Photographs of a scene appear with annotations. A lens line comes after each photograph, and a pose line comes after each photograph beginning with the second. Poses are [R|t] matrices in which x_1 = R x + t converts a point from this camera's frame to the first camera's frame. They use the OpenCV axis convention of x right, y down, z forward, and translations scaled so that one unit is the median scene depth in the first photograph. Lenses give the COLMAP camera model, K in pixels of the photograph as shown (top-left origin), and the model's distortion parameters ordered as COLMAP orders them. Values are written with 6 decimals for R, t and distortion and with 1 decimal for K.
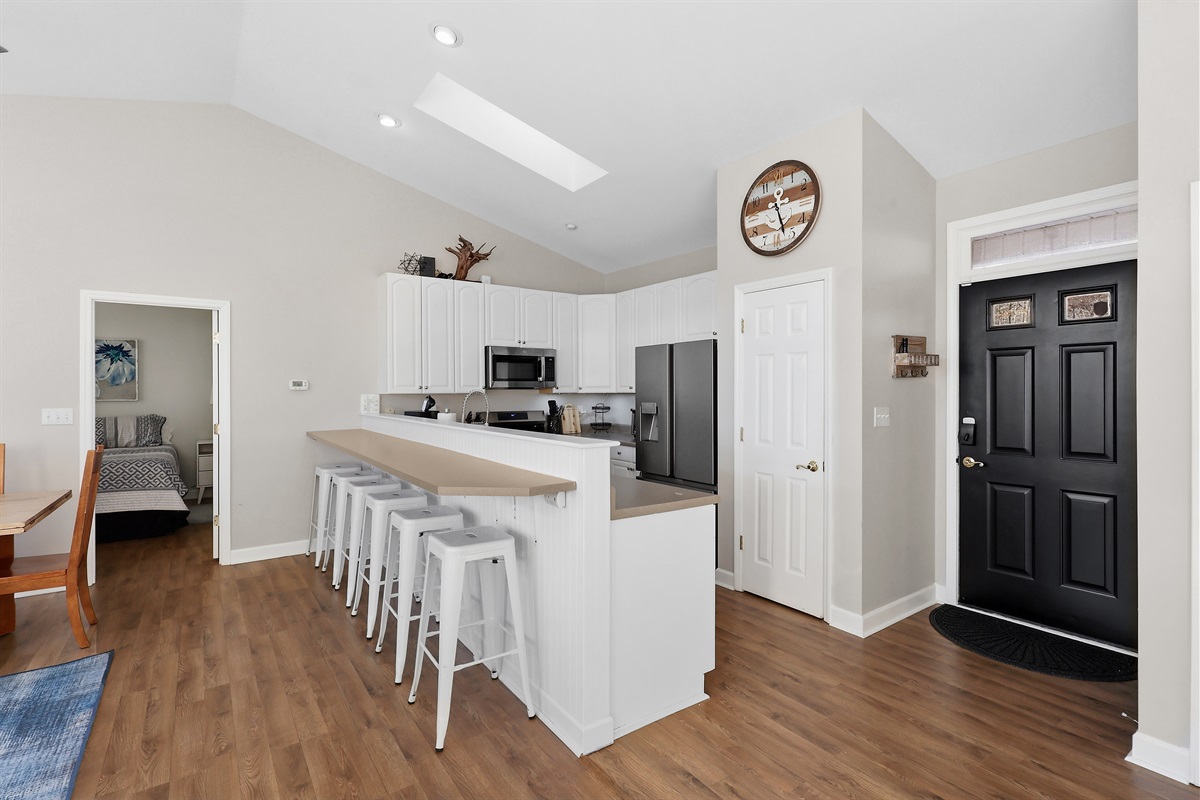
lens RADIAL K [[559.6, 0, 602.0], [0, 559.6, 401.8], [0, 0, 1]] dist [-0.001076, 0.000653]
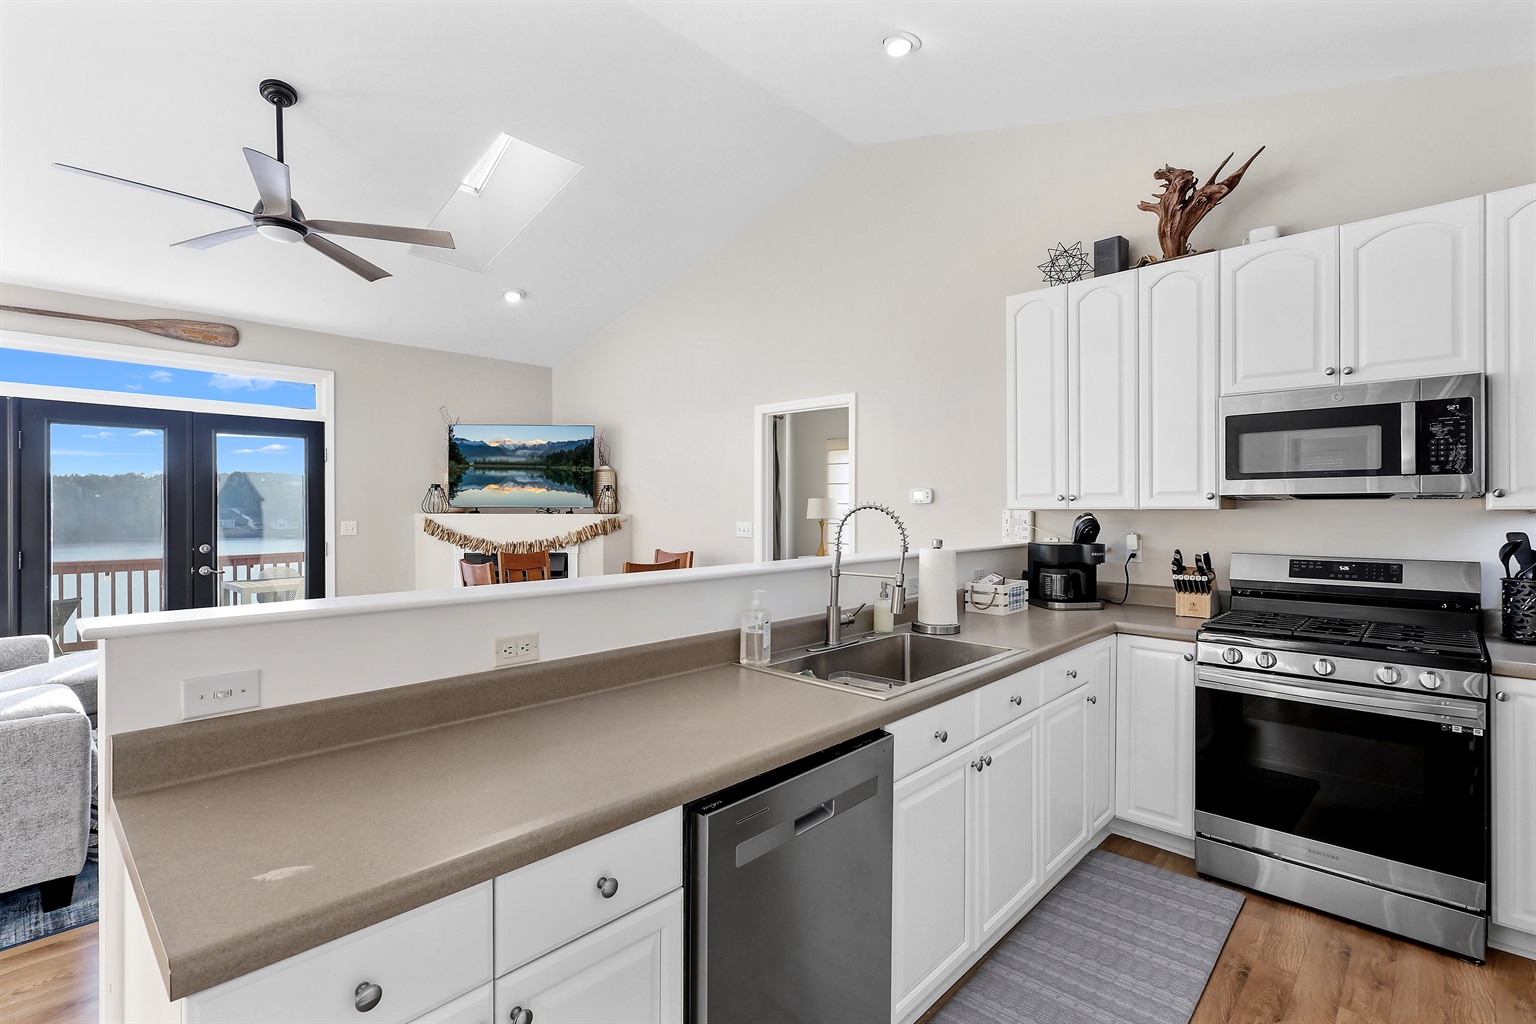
lens RADIAL K [[716.3, 0, 770.6], [0, 716.3, 514.3], [0, 0, 1]] dist [-0.001076, 0.000653]
pose [[0.192280, 0.011579, -0.981272, 0.265206], [-0.016652, 0.999825, 0.008535, -0.010585], [0.981199, 0.014699, 0.192439, 0.576648]]
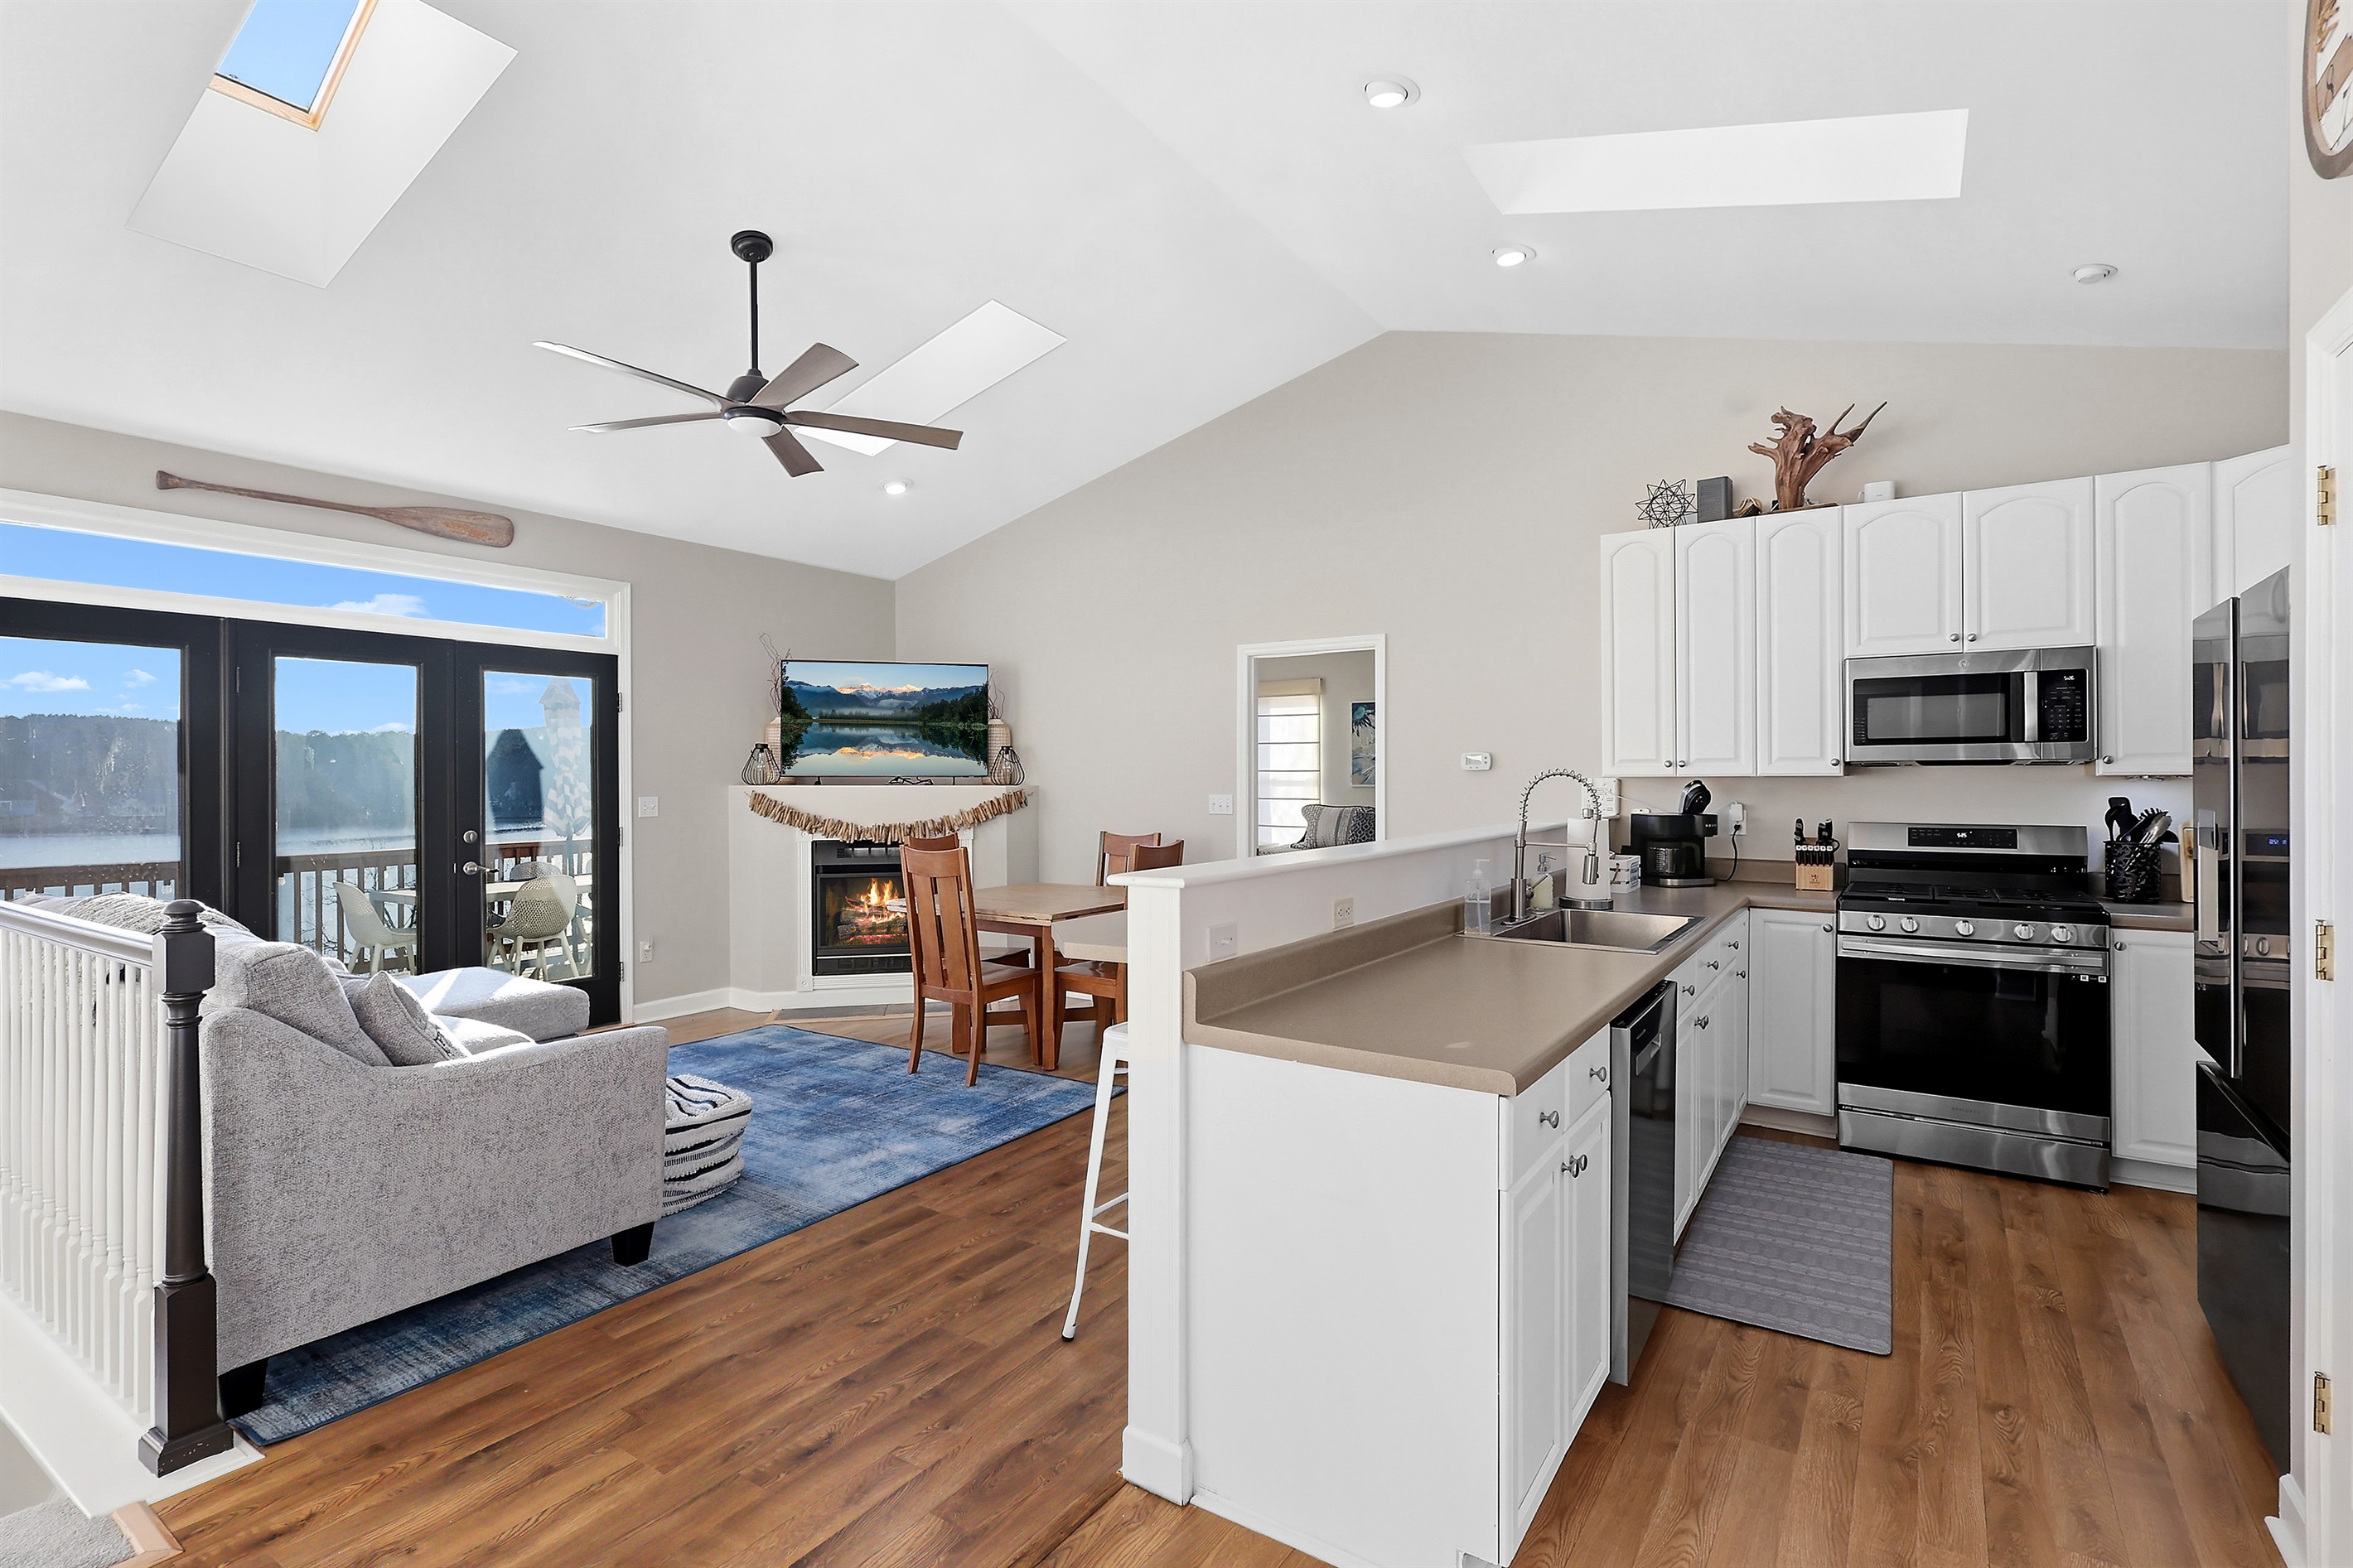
lens RADIAL K [[1103.7, 0, 1188.9], [0, 1103.7, 786.6], [0, 0, 1]] dist [-0.002260, 0.000050]
pose [[0.357866, 0.010017, -0.933719, 0.378480], [-0.013923, 0.999889, 0.005391, -0.005211], [0.933669, 0.011071, 0.357966, 0.277056]]
